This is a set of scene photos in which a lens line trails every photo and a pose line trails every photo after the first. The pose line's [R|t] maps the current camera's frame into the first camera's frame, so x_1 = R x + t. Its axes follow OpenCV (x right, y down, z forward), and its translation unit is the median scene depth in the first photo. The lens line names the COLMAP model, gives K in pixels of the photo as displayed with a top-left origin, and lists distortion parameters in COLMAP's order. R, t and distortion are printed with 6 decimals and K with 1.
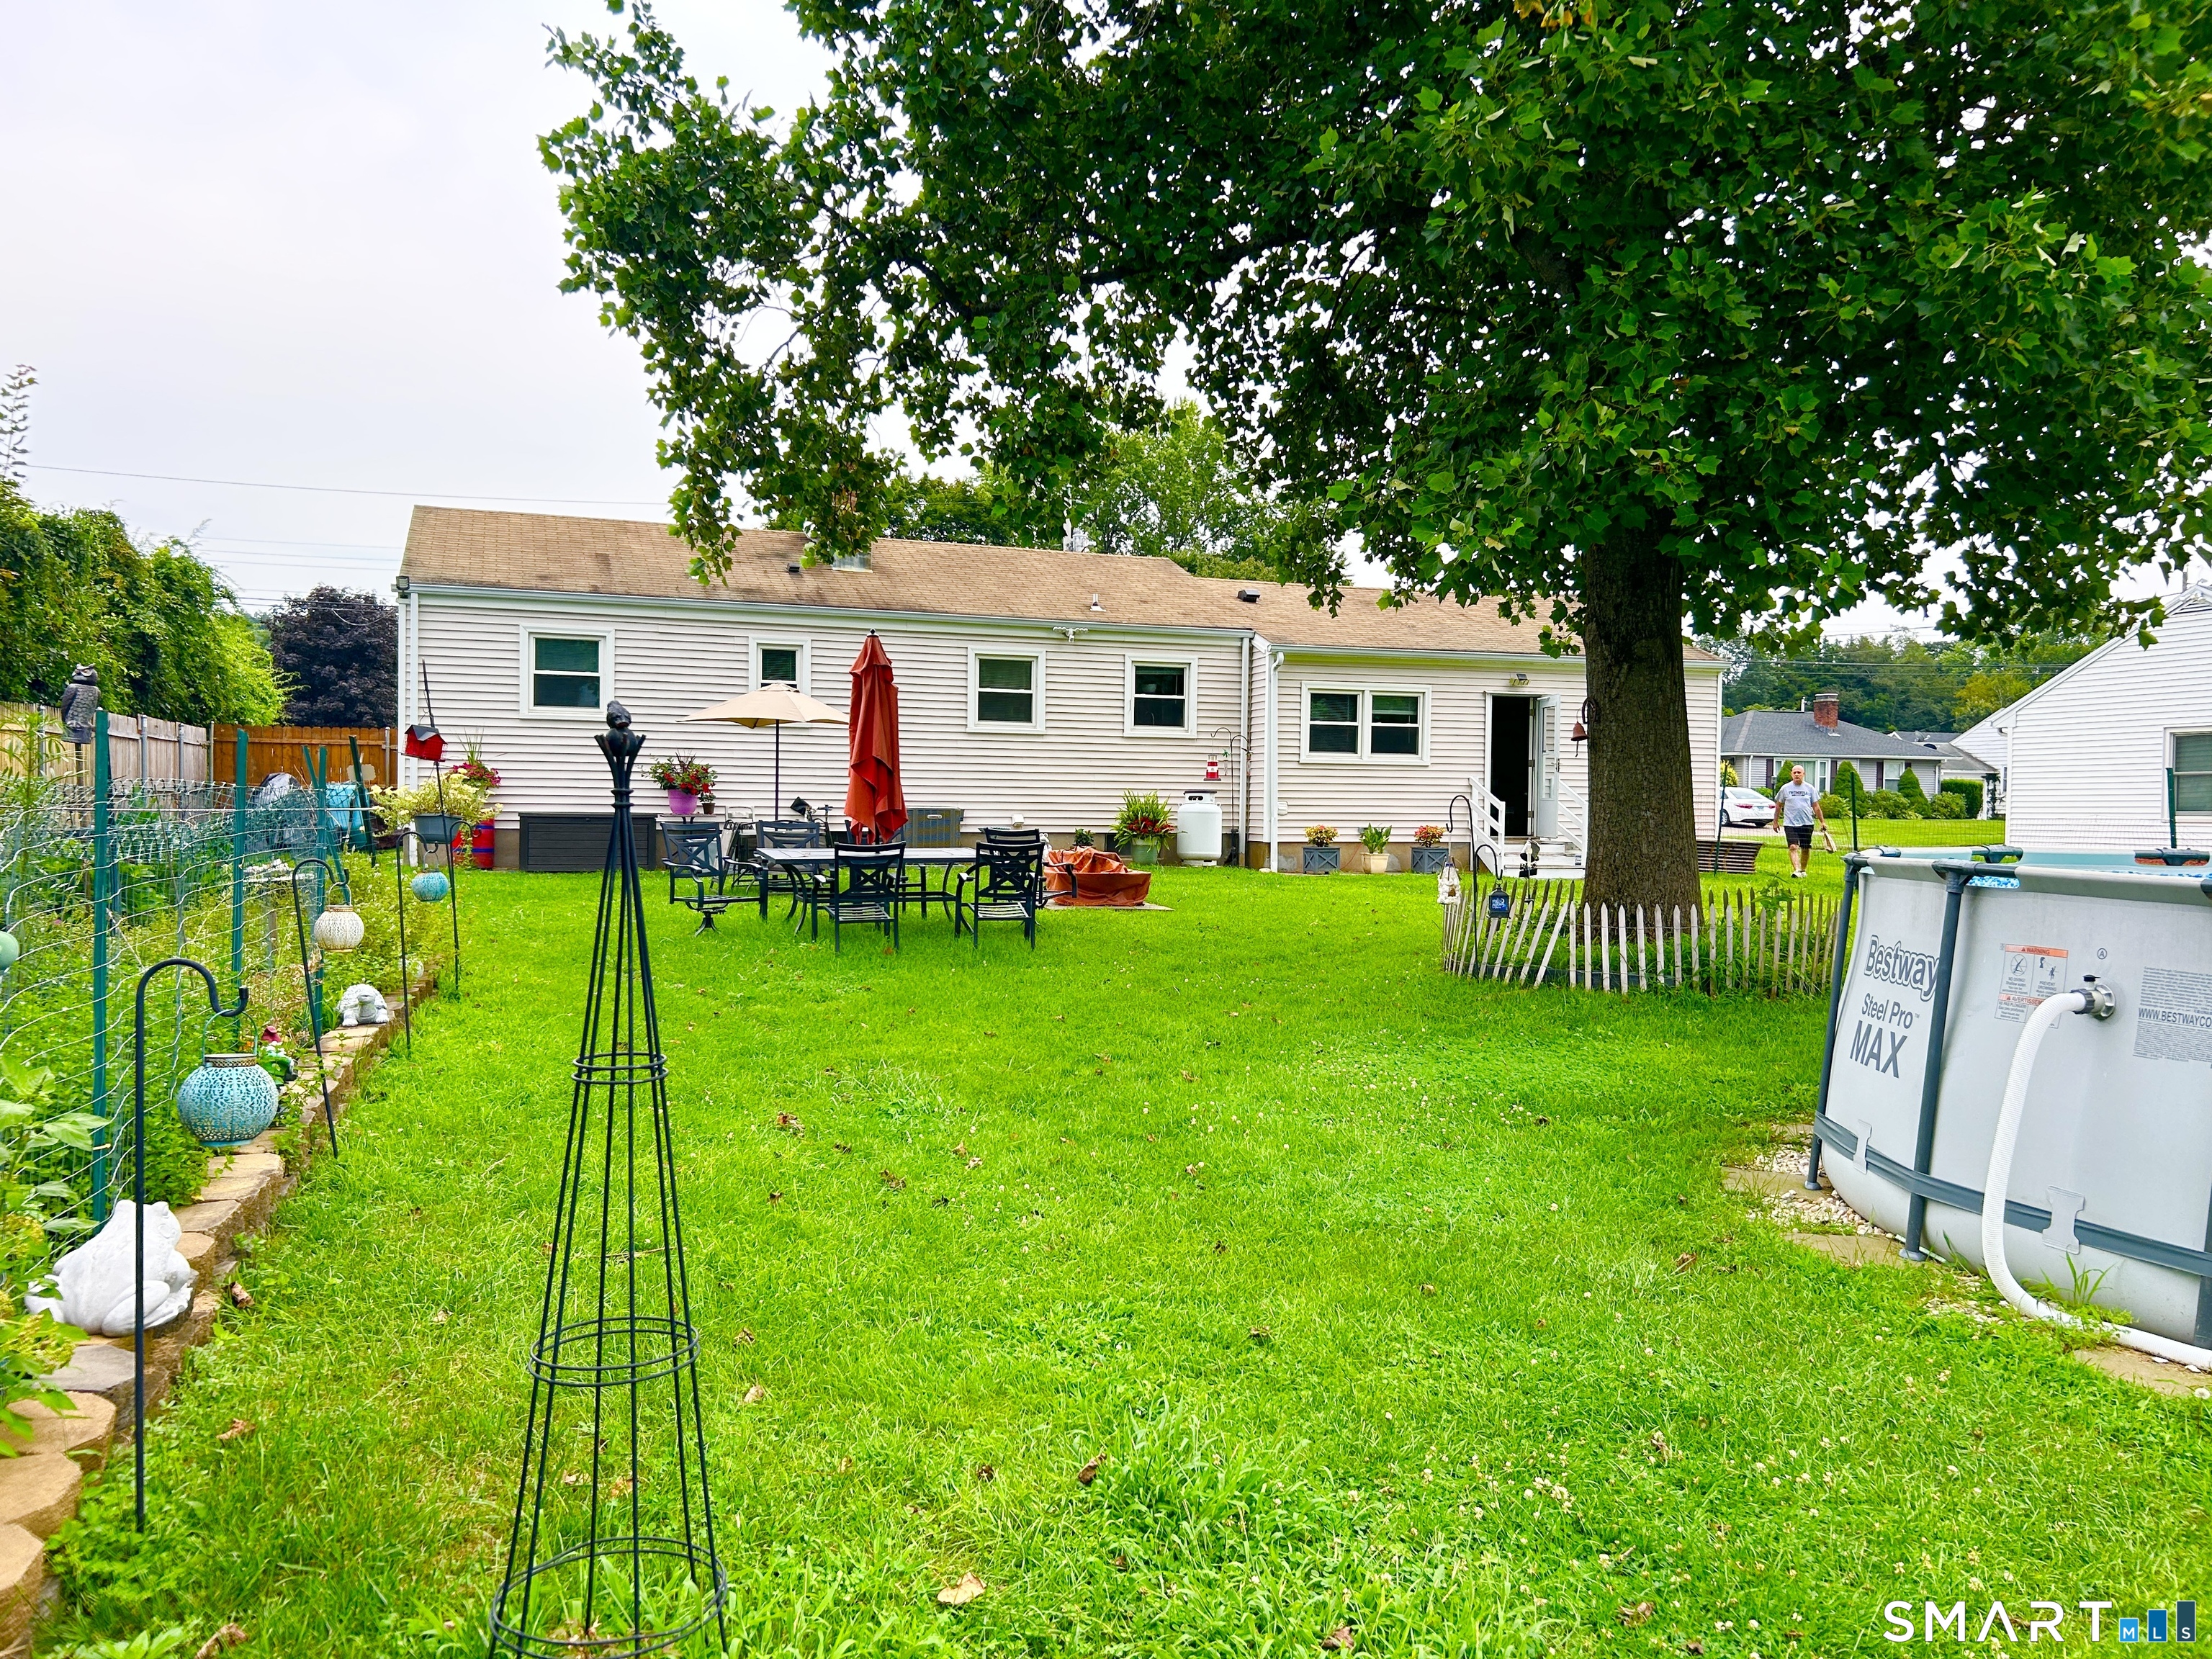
lens RADIAL K [[1664.6, 0, 1117.0], [0, 1664.6, 849.9], [0, 0, 1]] dist [0.043302, -0.044562]
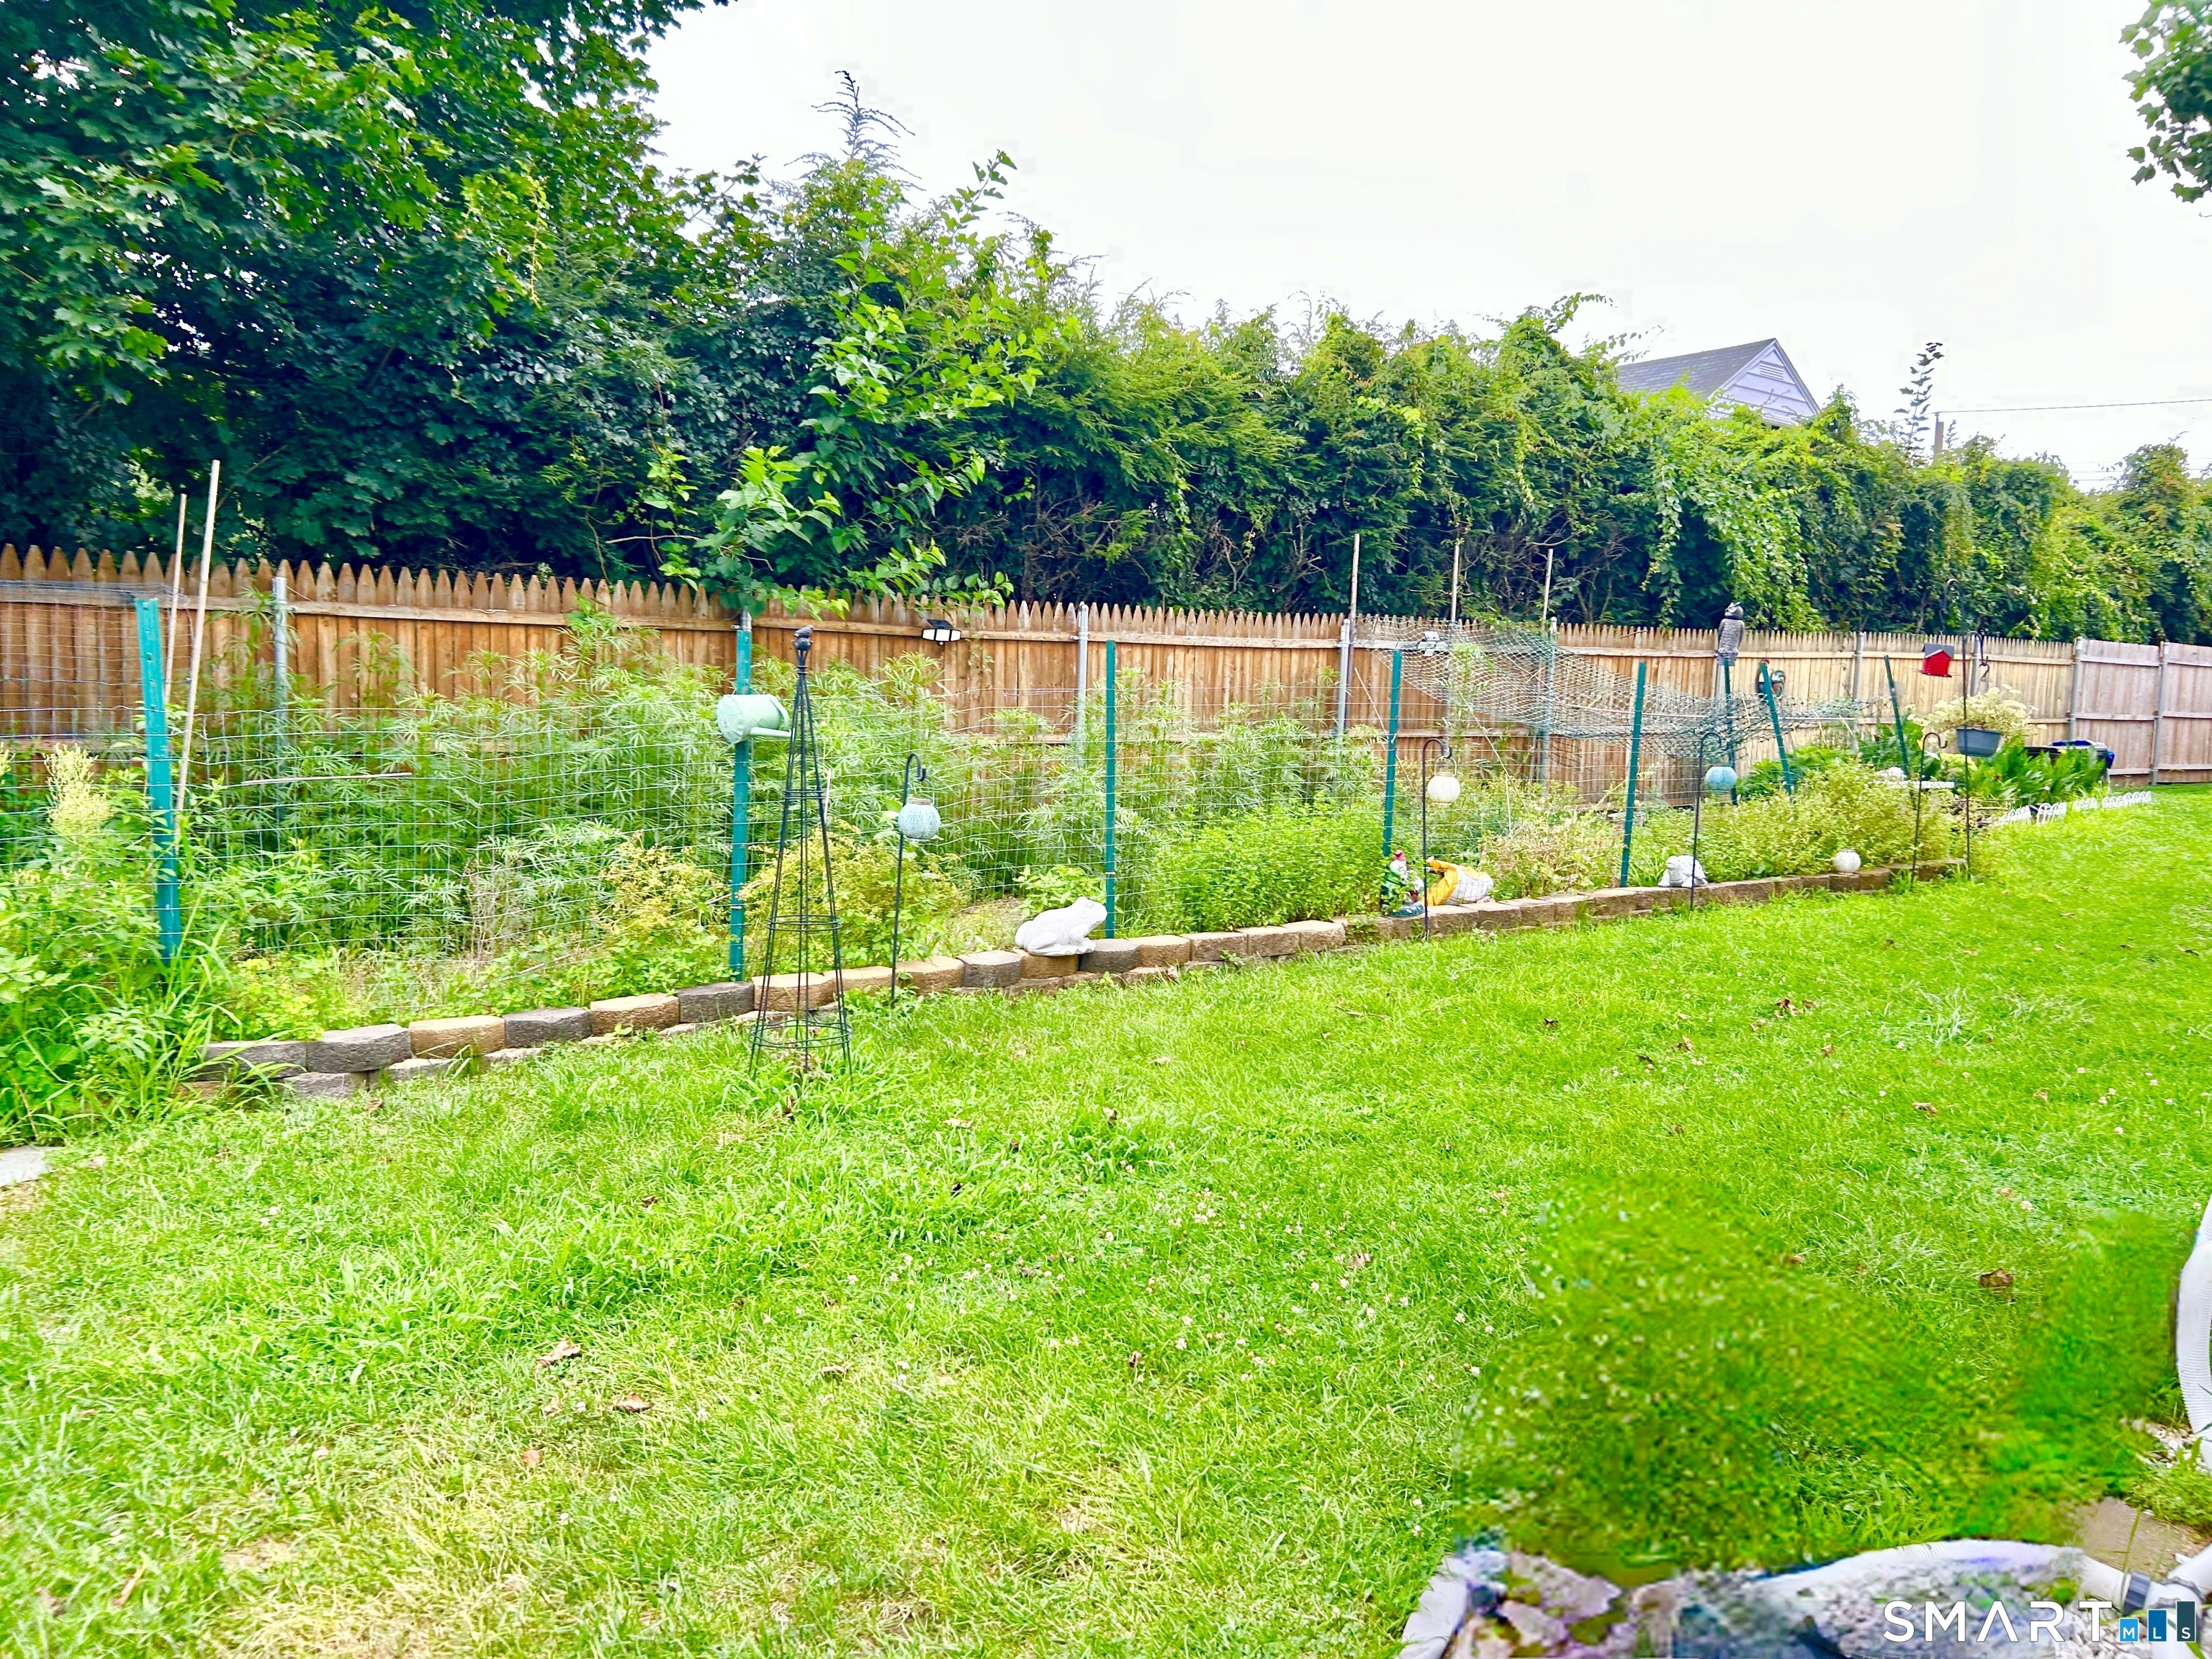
lens RADIAL K [[1664.6, 0, 1110.3], [0, 1664.6, 844.3], [0, 0, 1]] dist [0.043302, -0.044562]
pose [[0.292210, 0.085135, -0.952557, 0.206519], [-0.052576, 0.995954, 0.072885, 0.001409], [0.954908, 0.028784, 0.295504, 0.080675]]
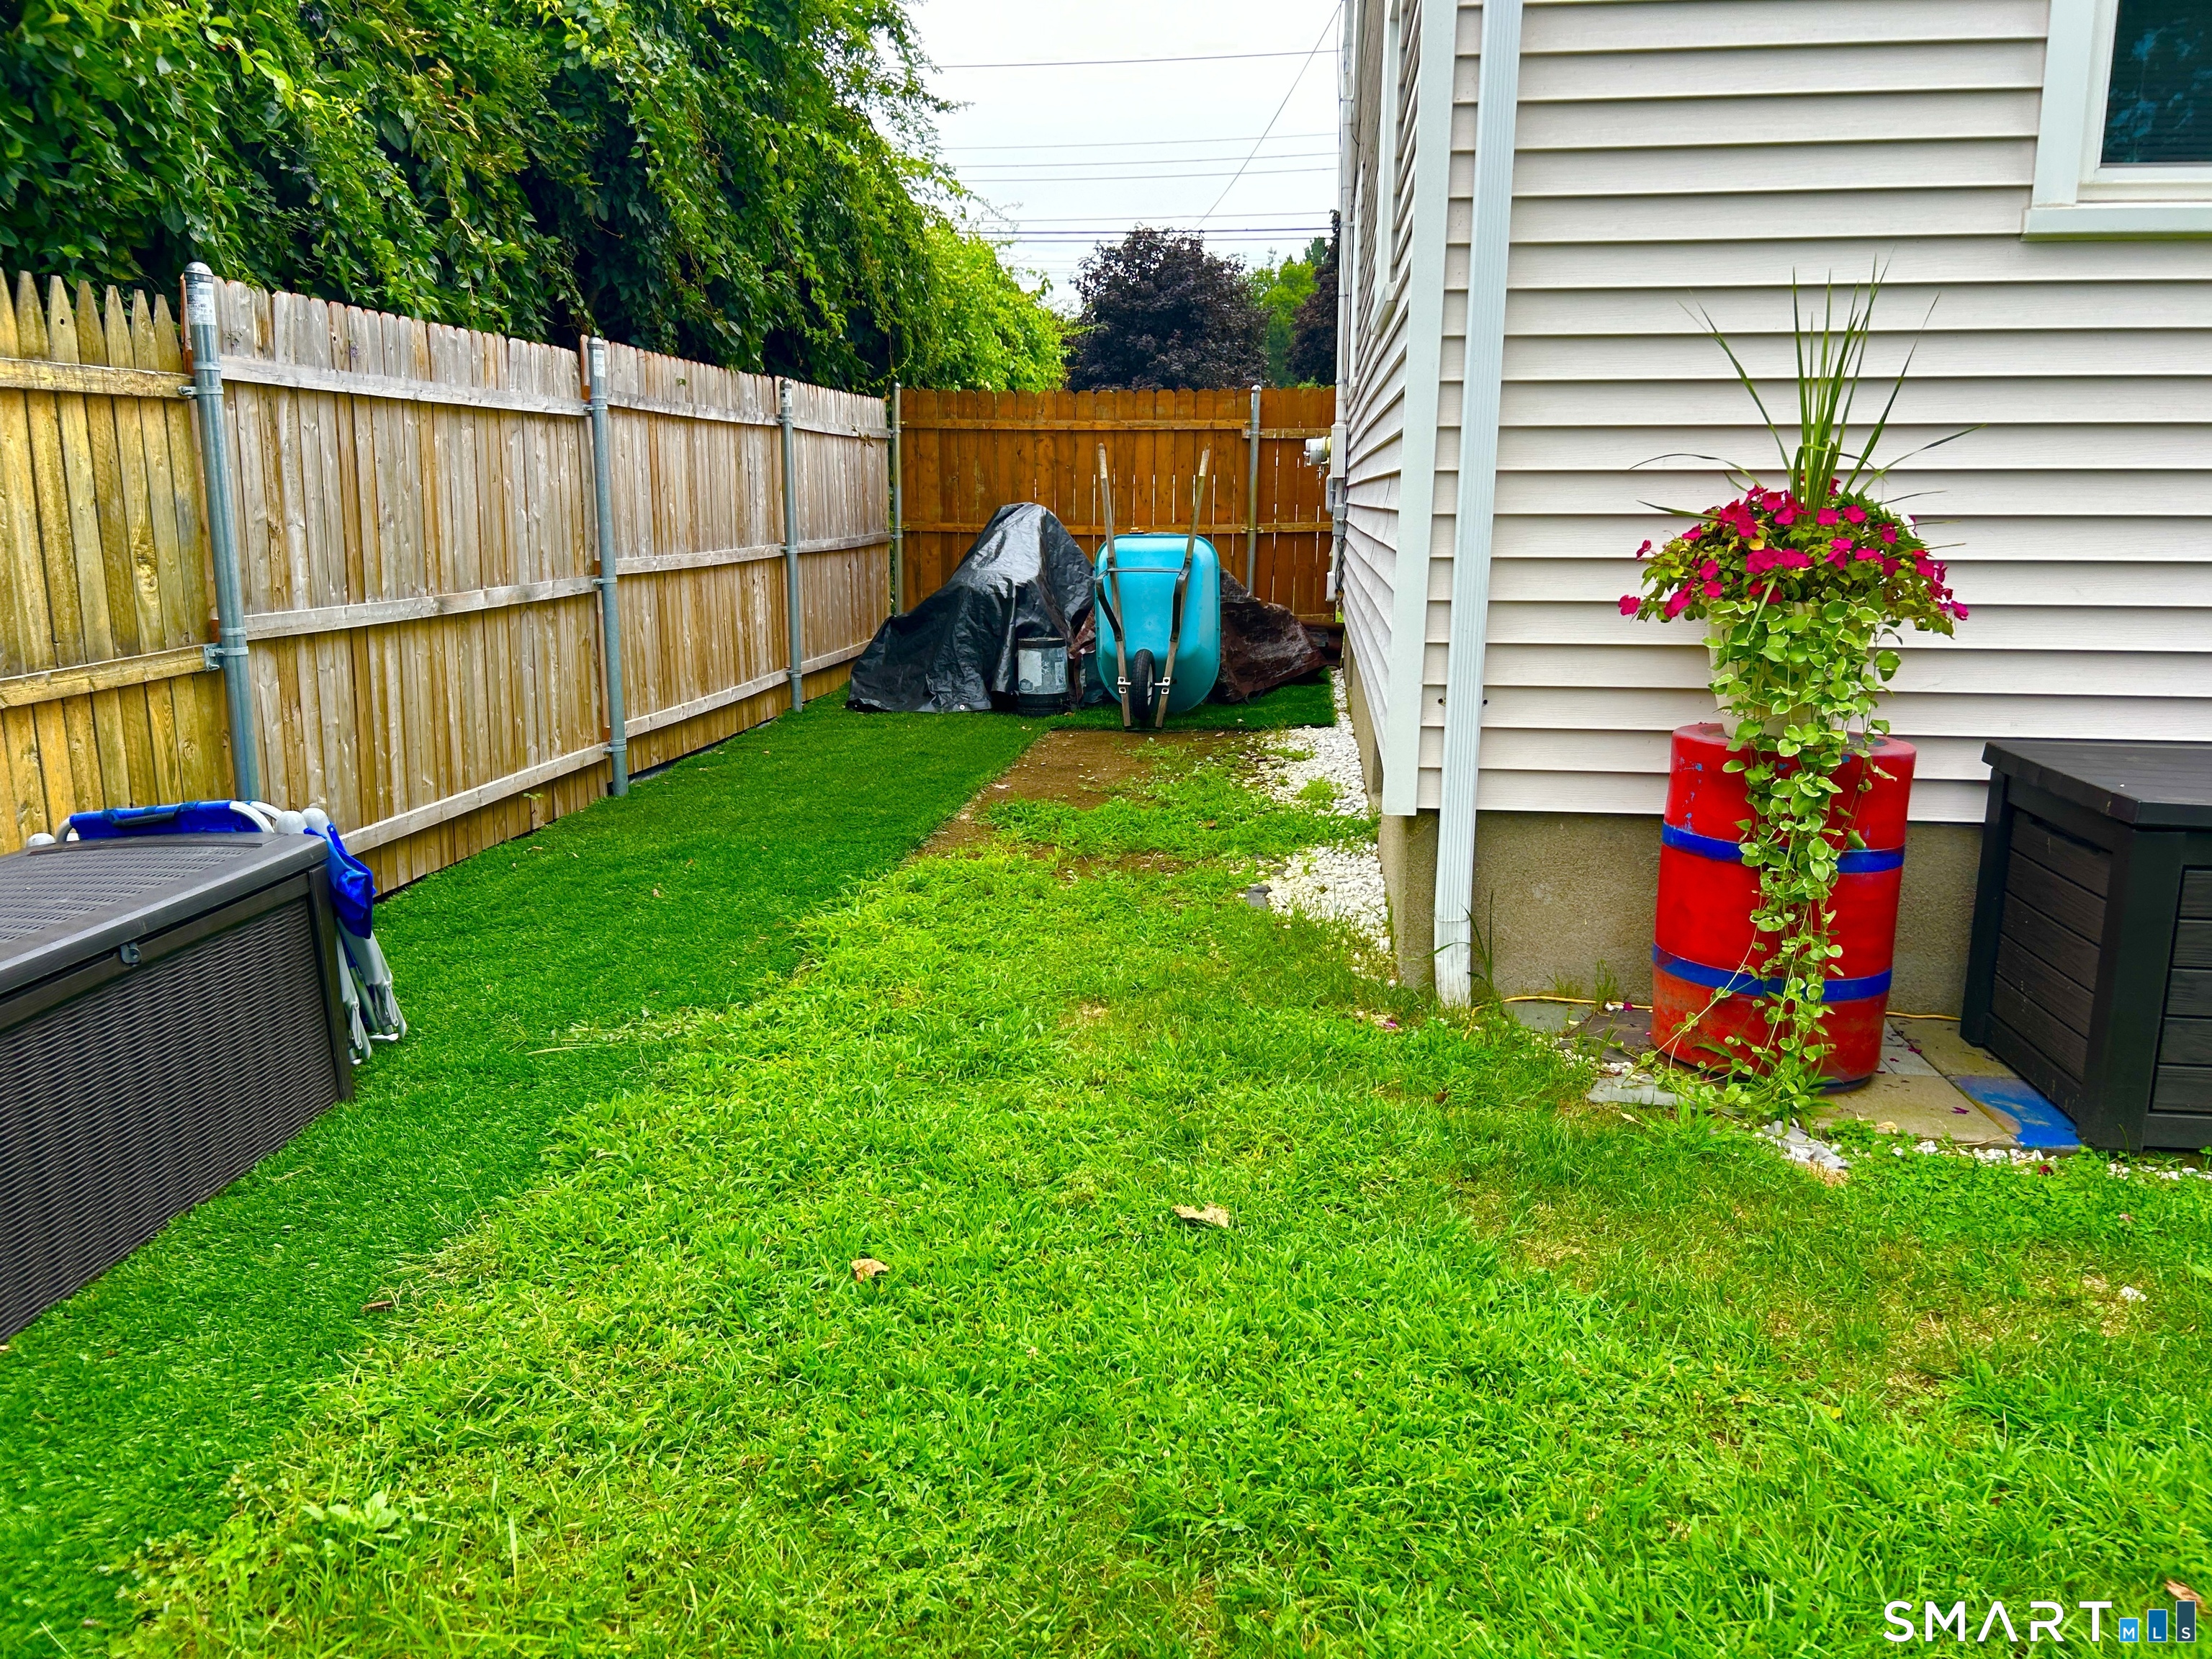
lens RADIAL K [[1664.6, 0, 1086.6], [0, 1664.6, 789.3], [0, 0, 1]] dist [0.043302, -0.044562]
pose [[0.888681, 0.072550, -0.452749, -0.325969], [-0.005582, 0.989042, 0.147529, -0.040481], [0.458491, -0.128579, 0.879348, 0.707438]]
